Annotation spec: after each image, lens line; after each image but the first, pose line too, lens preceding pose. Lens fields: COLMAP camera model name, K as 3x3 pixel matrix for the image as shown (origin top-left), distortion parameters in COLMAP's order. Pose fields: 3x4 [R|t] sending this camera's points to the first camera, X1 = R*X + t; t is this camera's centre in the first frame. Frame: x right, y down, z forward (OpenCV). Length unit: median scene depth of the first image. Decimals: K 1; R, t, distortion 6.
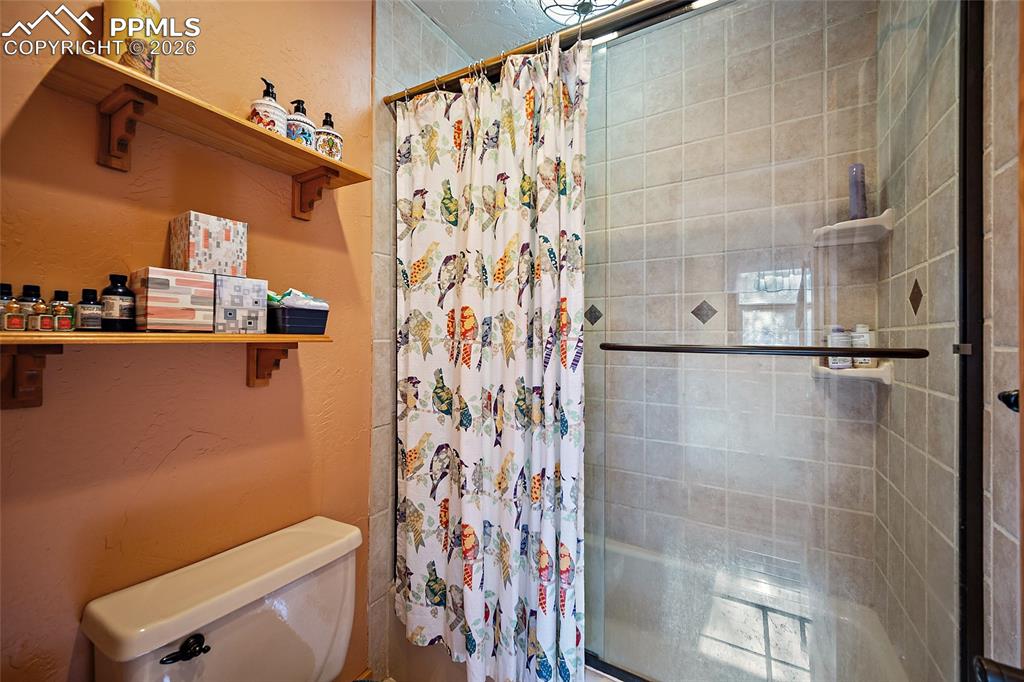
lens RADIAL K [[407.6, 0, 512.7], [0, 407.6, 331.4], [0, 0, 1]] dist [-0.000833, -0.000191]
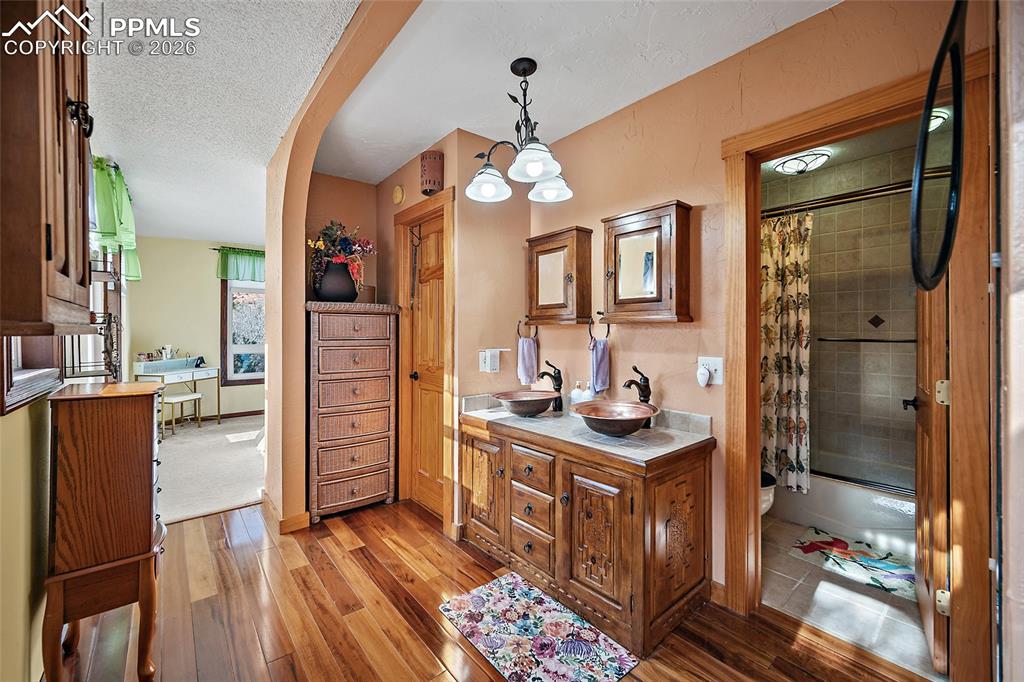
lens RADIAL K [[407.6, 0, 512.7], [0, 407.6, 331.4], [0, 0, 1]] dist [-0.000833, -0.000191]
pose [[0.944339, -0.004225, -0.328946, -0.662223], [0.006959, 0.999950, 0.007137, -0.039895], [0.328900, -0.009029, 0.944322, -1.781350]]
